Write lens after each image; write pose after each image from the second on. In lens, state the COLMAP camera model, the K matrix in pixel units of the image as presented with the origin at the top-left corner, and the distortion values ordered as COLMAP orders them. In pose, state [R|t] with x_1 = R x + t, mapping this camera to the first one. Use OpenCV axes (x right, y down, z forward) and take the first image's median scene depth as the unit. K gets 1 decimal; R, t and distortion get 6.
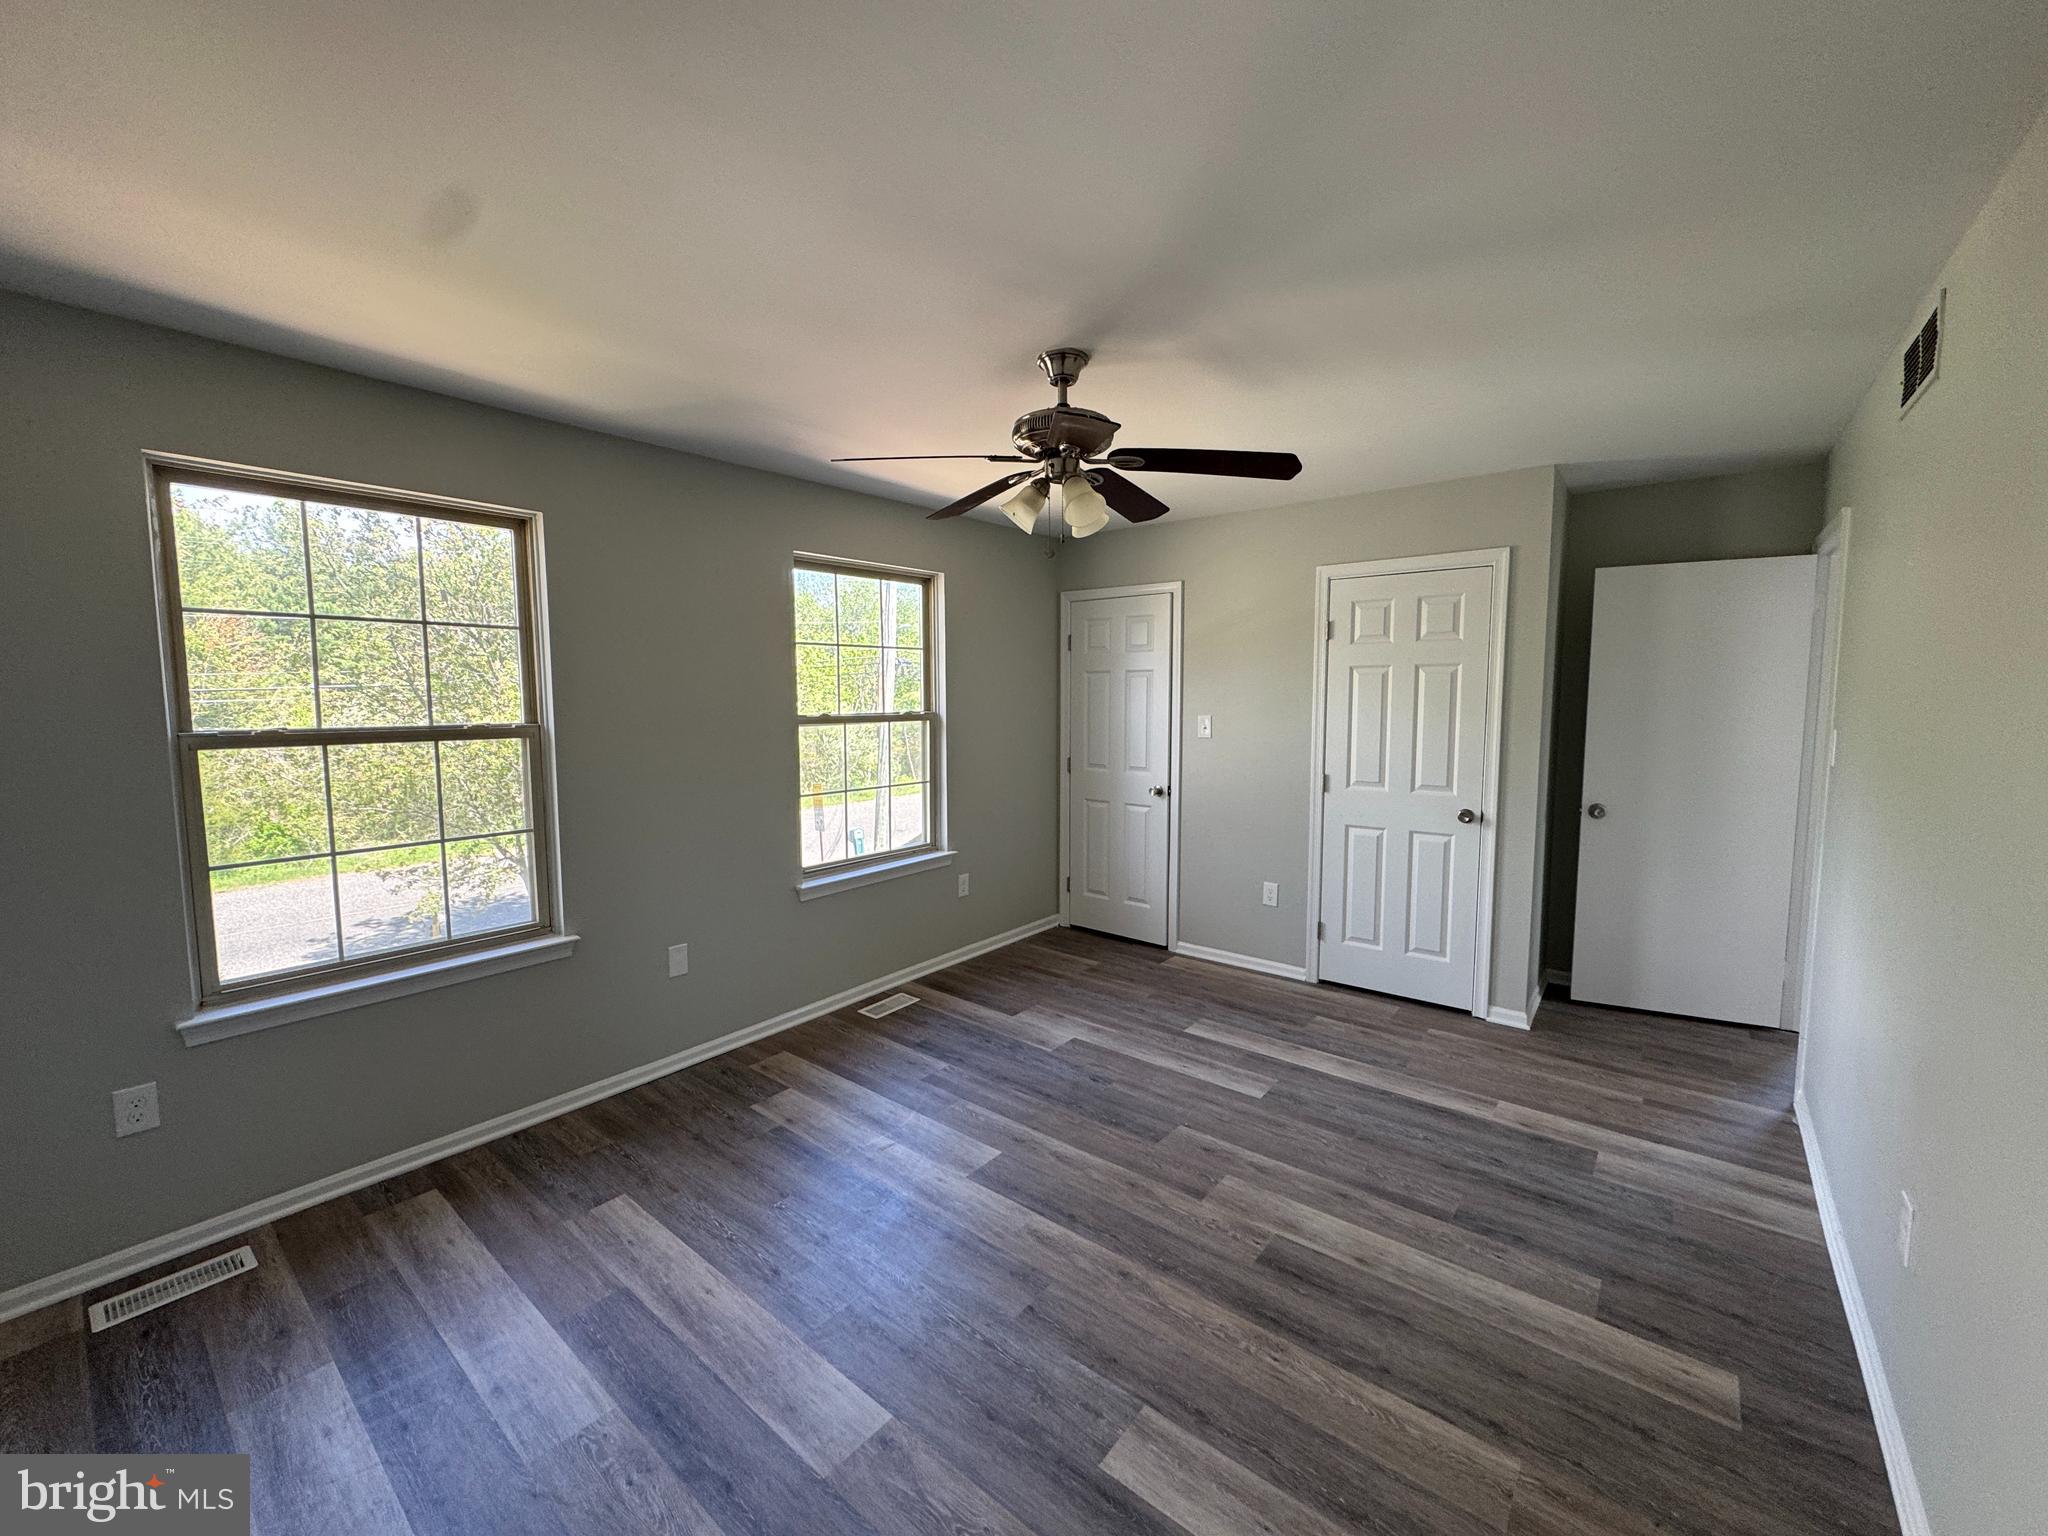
lens RADIAL K [[814.0, 0, 1024.0], [0, 814.0, 768.0], [0, 0, 1]] dist [0.000713, 0.000085]
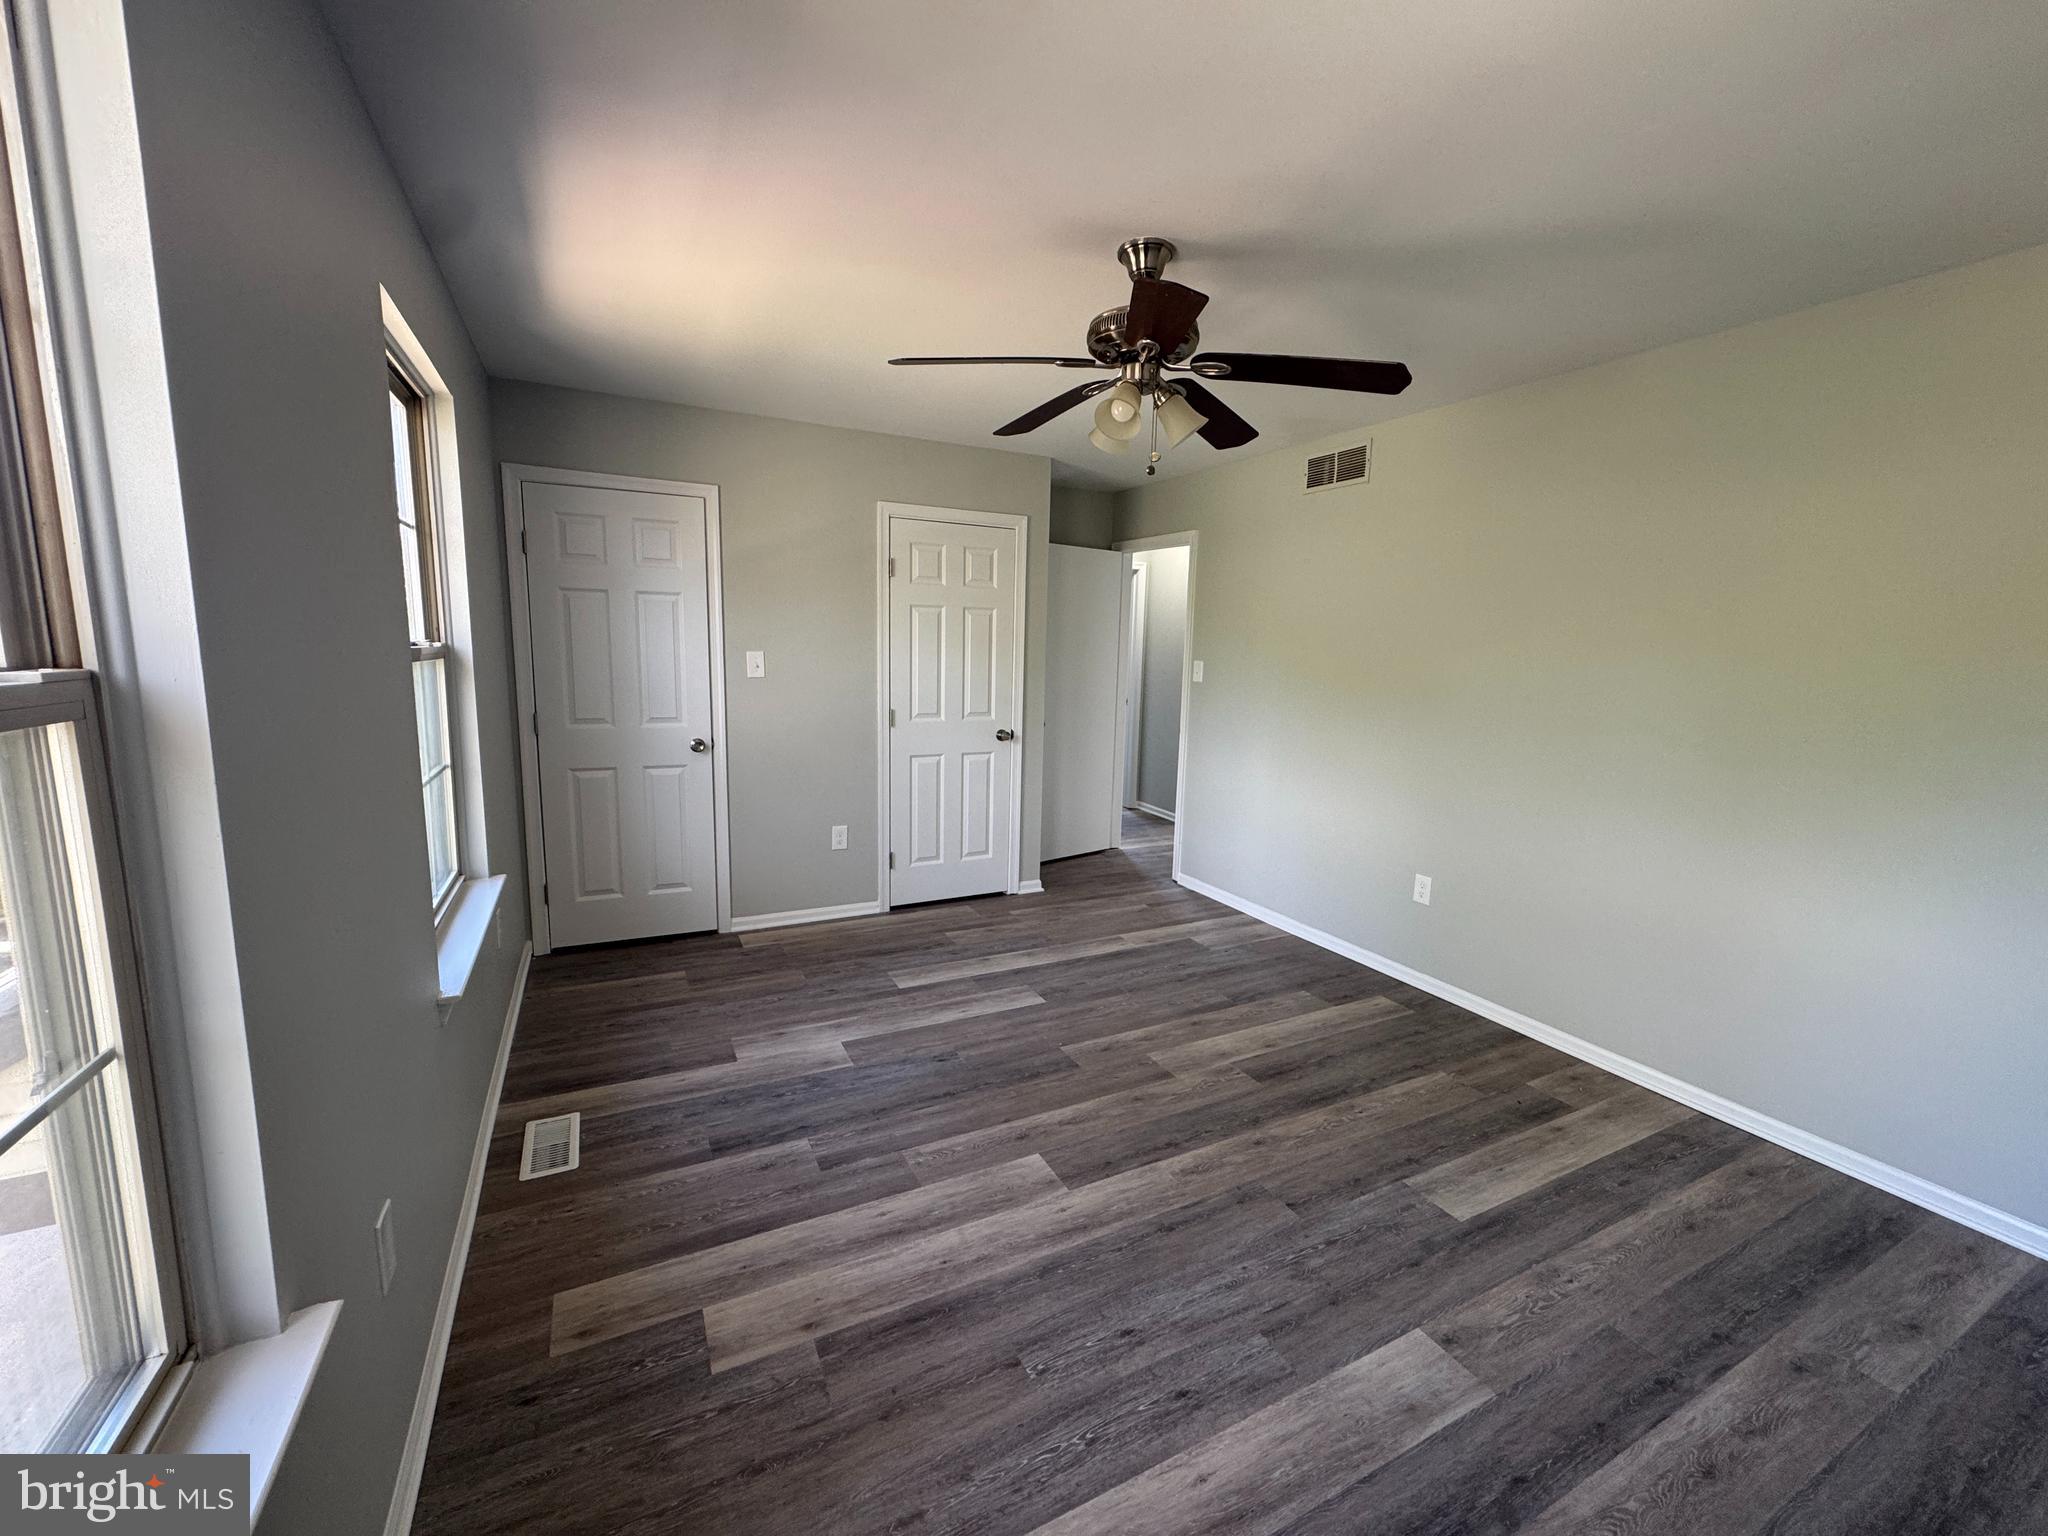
lens RADIAL K [[814.0, 0, 1024.0], [0, 814.0, 768.0], [0, 0, 1]] dist [0.000713, 0.000085]
pose [[0.405258, -0.124426, 0.905695, -0.610472], [0.057193, 0.992205, 0.110720, -0.028453], [-0.912411, 0.006930, 0.409216, 0.516233]]
